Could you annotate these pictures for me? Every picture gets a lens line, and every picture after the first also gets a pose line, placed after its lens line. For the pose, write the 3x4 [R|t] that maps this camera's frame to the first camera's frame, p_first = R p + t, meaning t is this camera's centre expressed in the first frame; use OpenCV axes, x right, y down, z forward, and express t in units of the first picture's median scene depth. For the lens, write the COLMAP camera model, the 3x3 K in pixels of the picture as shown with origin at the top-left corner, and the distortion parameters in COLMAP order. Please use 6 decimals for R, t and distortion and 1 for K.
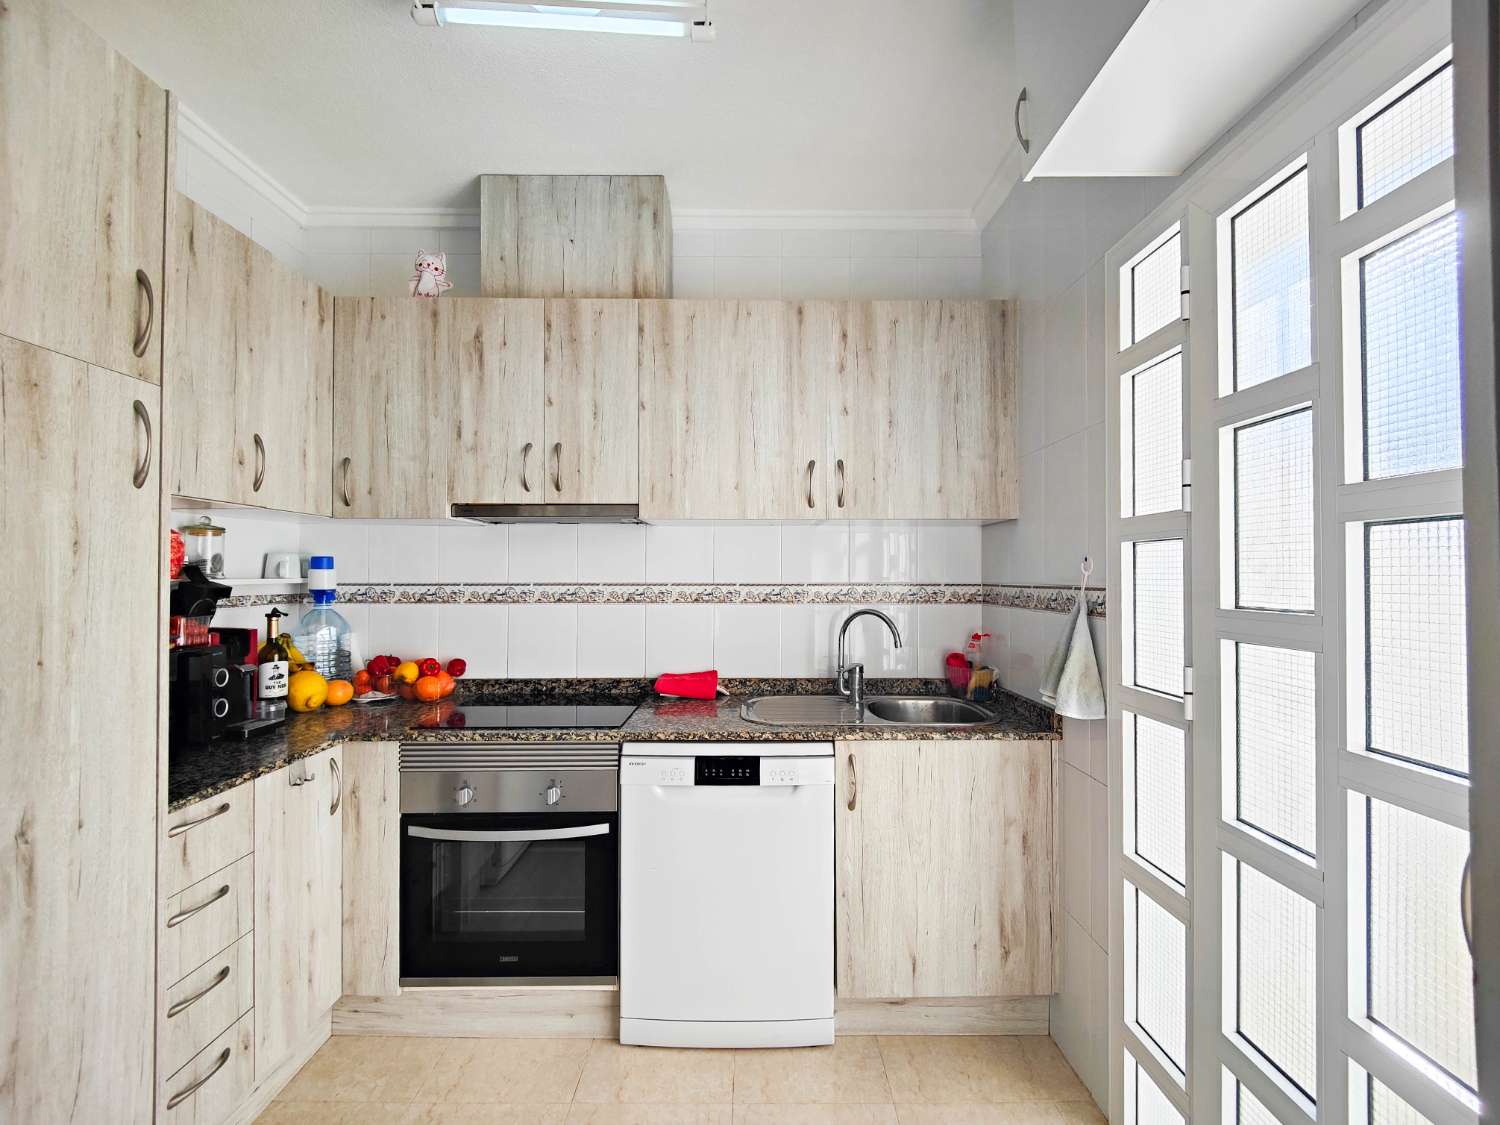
lens RADIAL K [[672.5, 0, 752.8], [0, 672.5, 566.8], [0, 0, 1]] dist [0.006549, -0.000111]
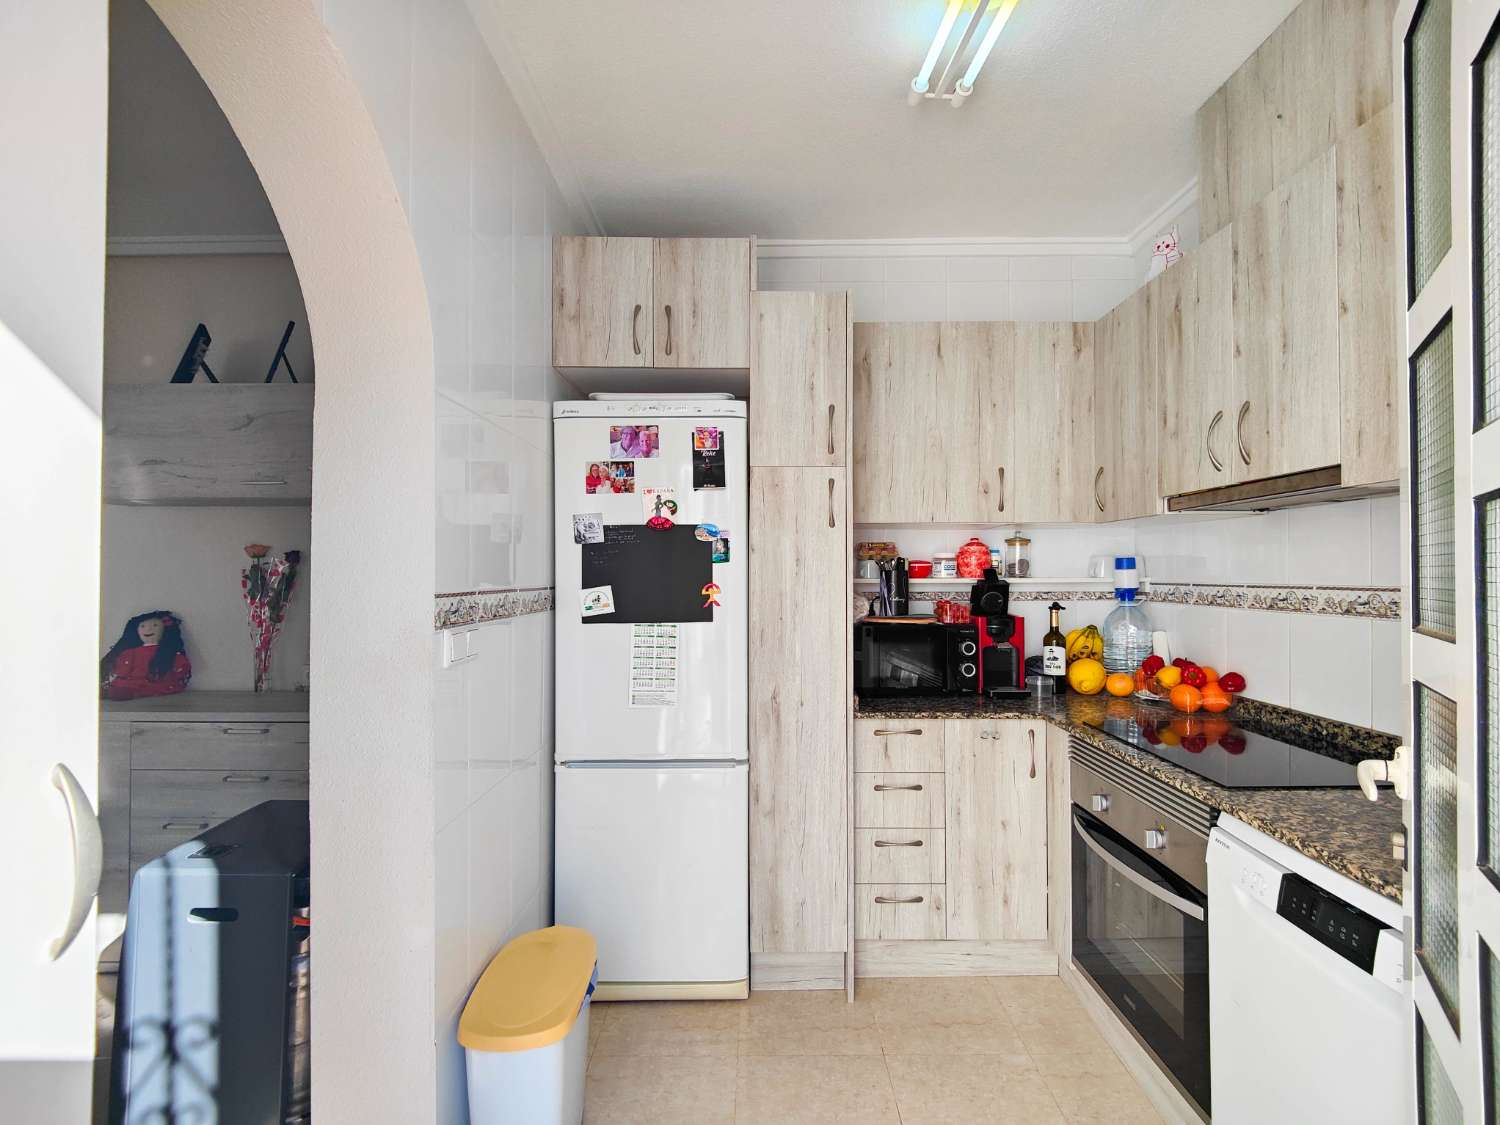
lens RADIAL K [[646.2, 0, 751.9], [0, 646.2, 568.2], [0, 0, 1]] dist [0.023475, -0.019389]
pose [[-0.002818, -0.008803, -0.999957, 0.468692], [0.014499, 0.999856, -0.008843, 0.002364], [0.999891, -0.014523, -0.002689, 0.464634]]
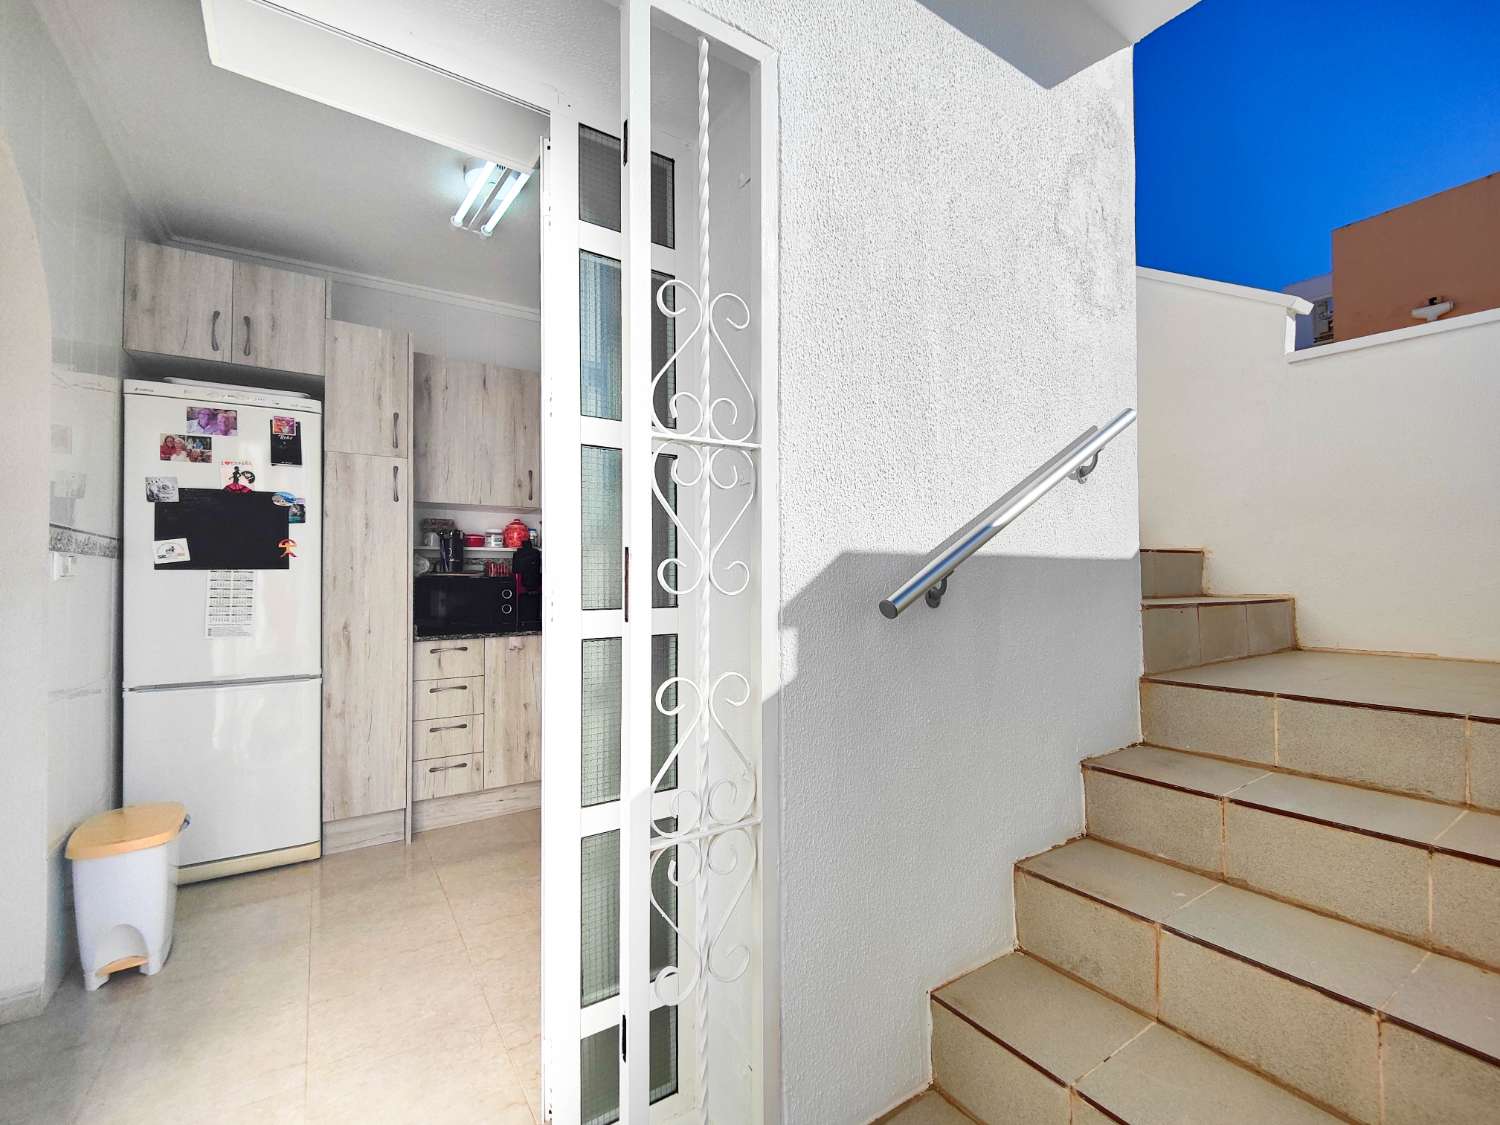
lens RADIAL K [[663.9, 0, 756.8], [0, 663.9, 568.0], [0, 0, 1]] dist [0.027858, -0.021759]
pose [[0.546138, -0.019906, -0.837459, 1.072813], [0.018325, 0.999762, -0.011813, 0.103723], [0.837495, -0.008895, 0.546373, 0.452052]]
